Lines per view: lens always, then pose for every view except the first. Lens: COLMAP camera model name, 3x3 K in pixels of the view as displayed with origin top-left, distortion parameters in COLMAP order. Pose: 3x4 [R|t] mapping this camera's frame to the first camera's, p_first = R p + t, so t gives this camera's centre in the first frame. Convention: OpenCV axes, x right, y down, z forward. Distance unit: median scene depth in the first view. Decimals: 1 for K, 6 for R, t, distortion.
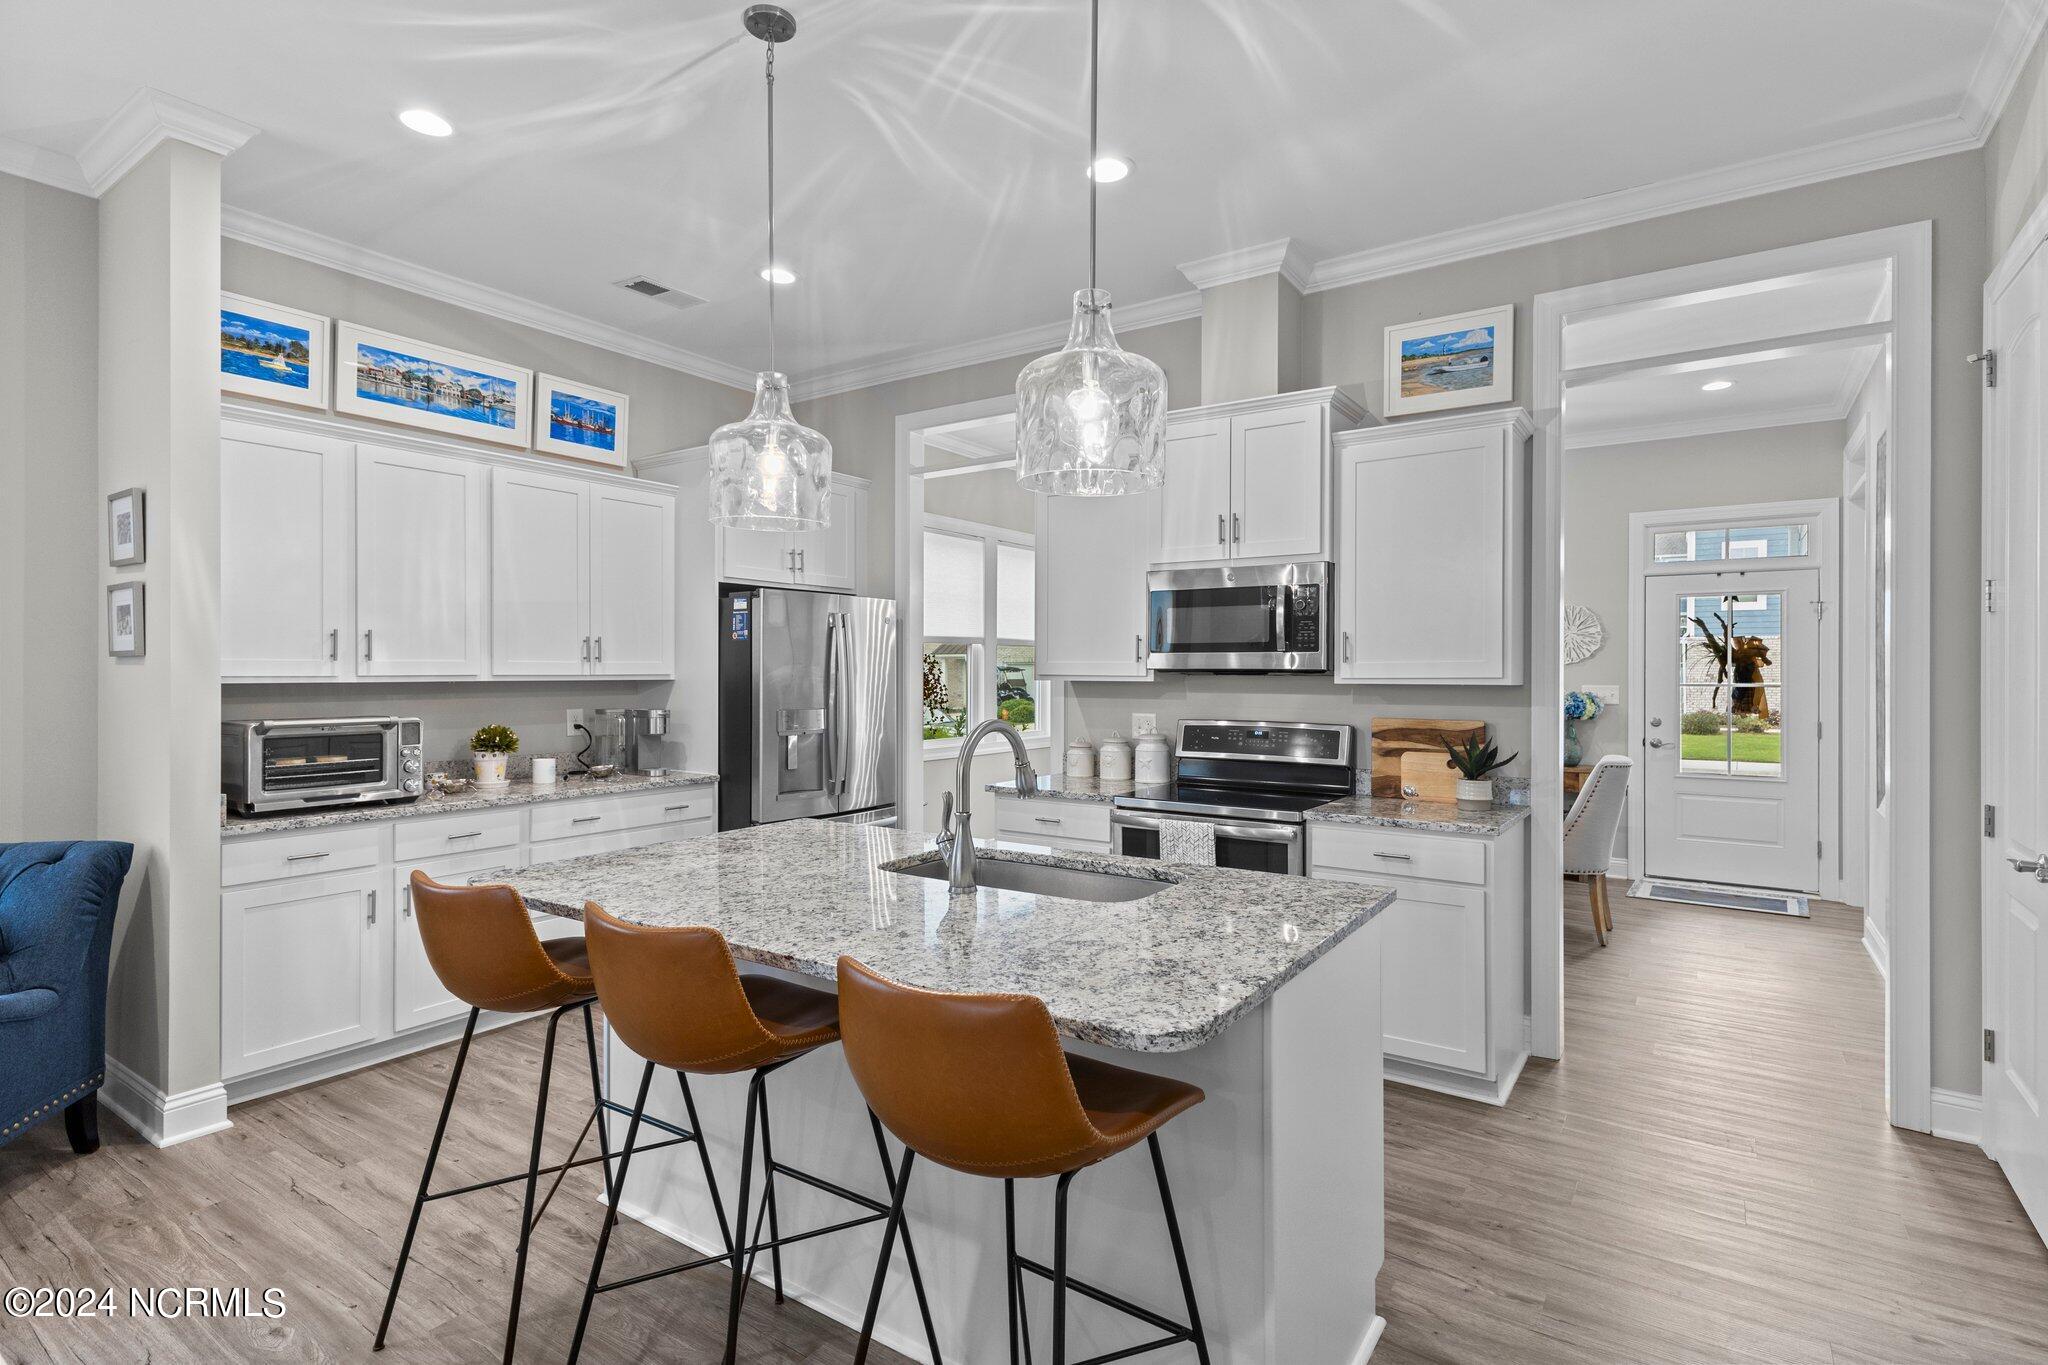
lens RADIAL K [[1001.6, 0, 1033.3], [0, 1001.6, 679.2], [0, 0, 1]] dist [0.009418, -0.002475]
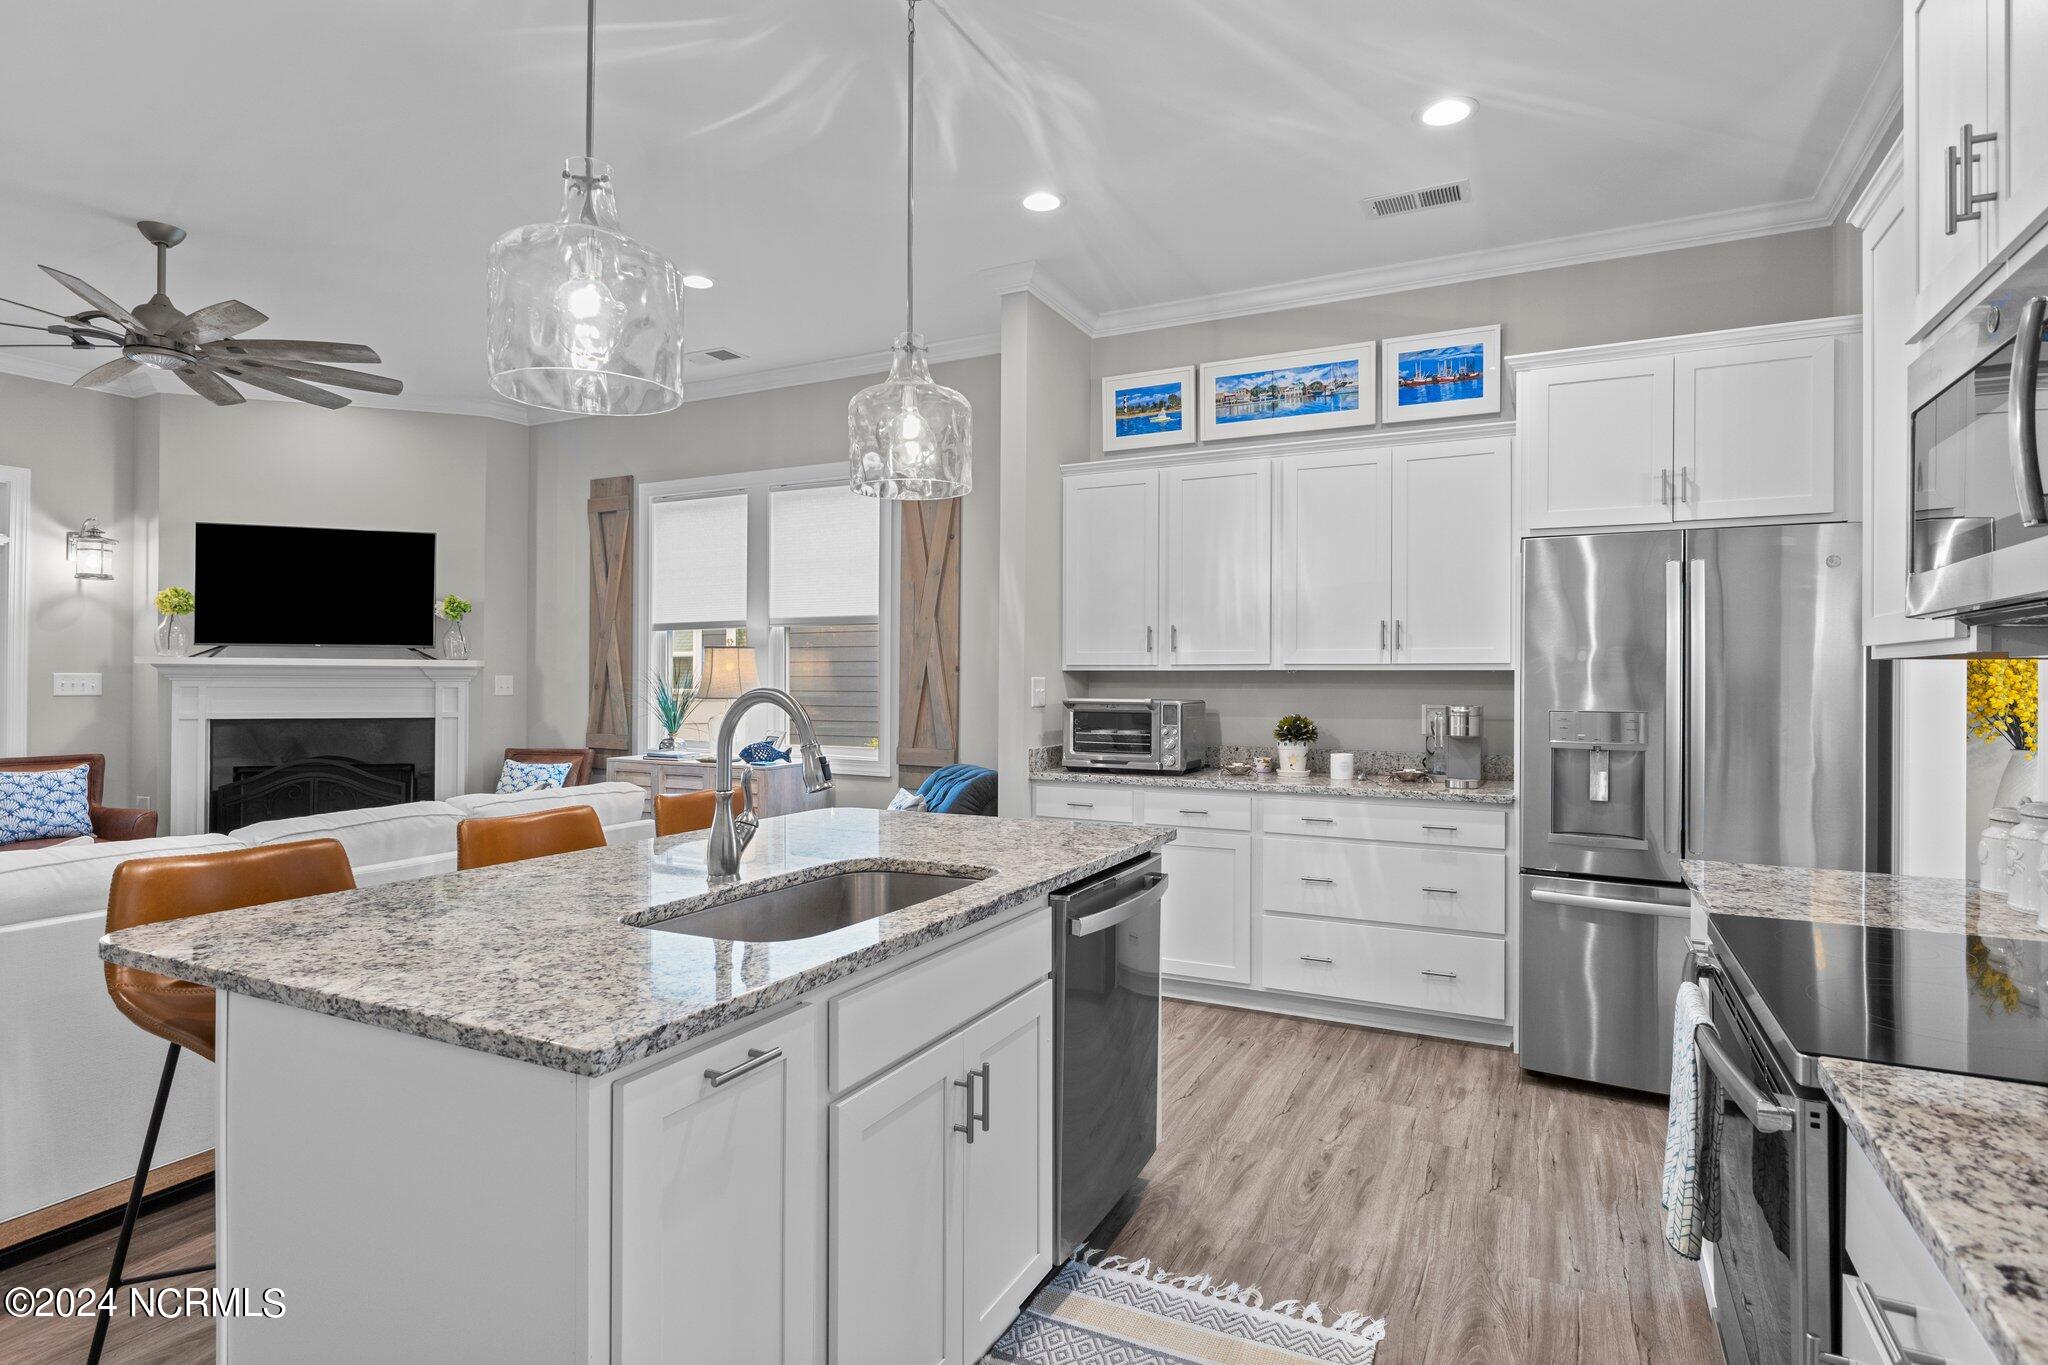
lens RADIAL K [[1050.7, 0, 1024.0], [0, 1050.7, 676.3], [0, 0, 1]] dist [0.000320, -0.001241]
pose [[0.122493, -0.005582, -0.992454, 0.494424], [-0.012677, 0.999894, -0.007189, 0.019707], [0.992388, 0.013462, 0.122410, 0.636987]]
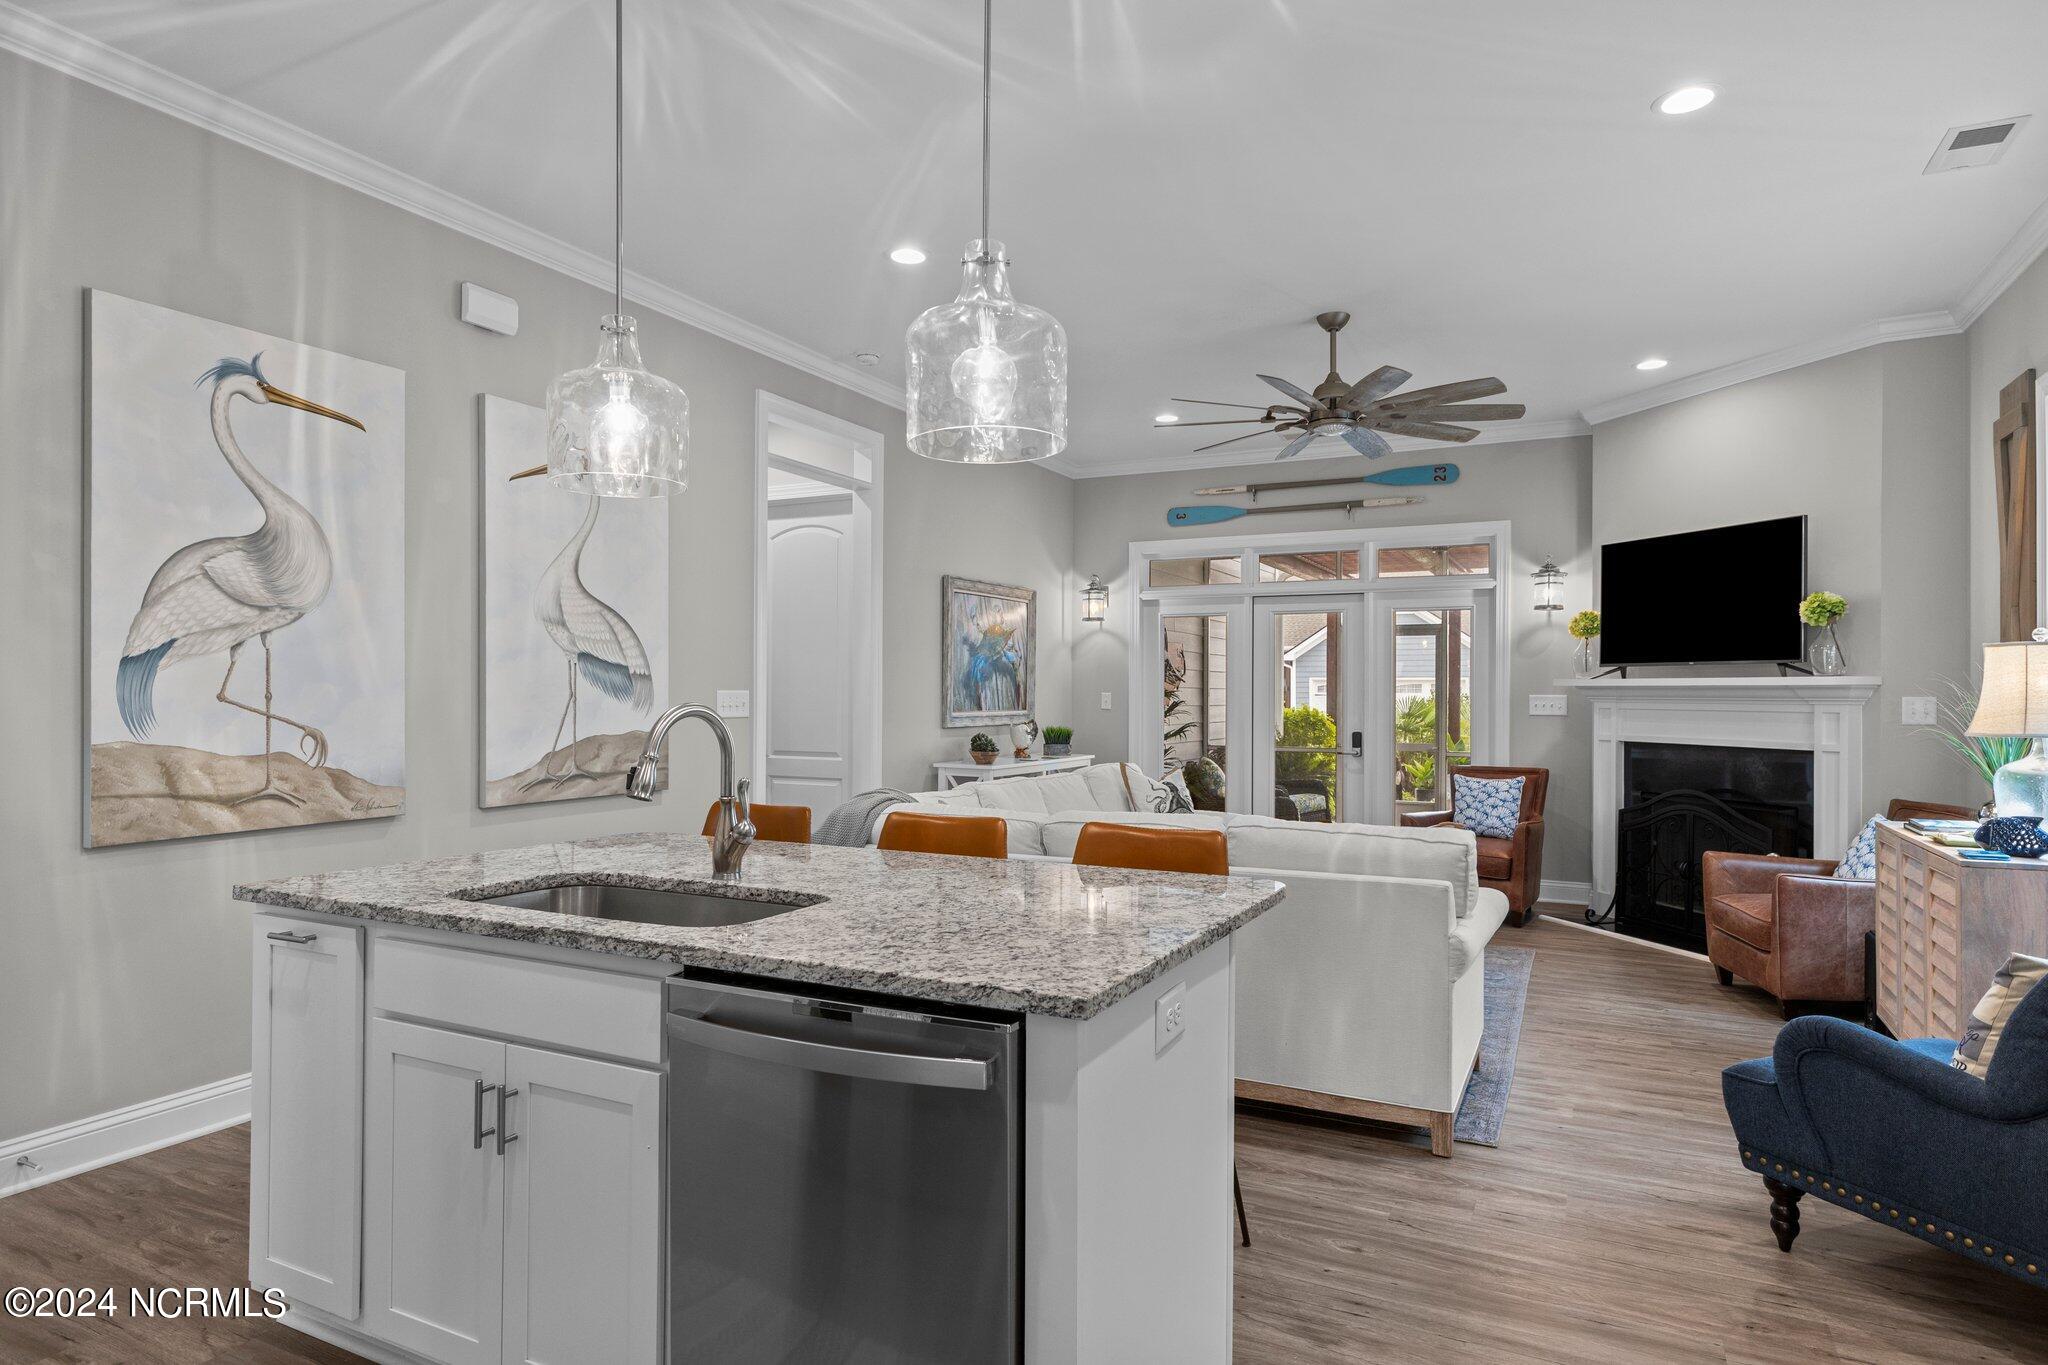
lens RADIAL K [[1152.0, 0, 1037.2], [0, 1152.0, 688.1], [0, 0, 1]] dist [0.003955, 0.000728]
pose [[-0.991189, -0.008179, -0.132203, -0.119334], [-0.008654, 0.999958, 0.003013, 0.011951], [0.132173, 0.004131, -0.991218, 1.194243]]
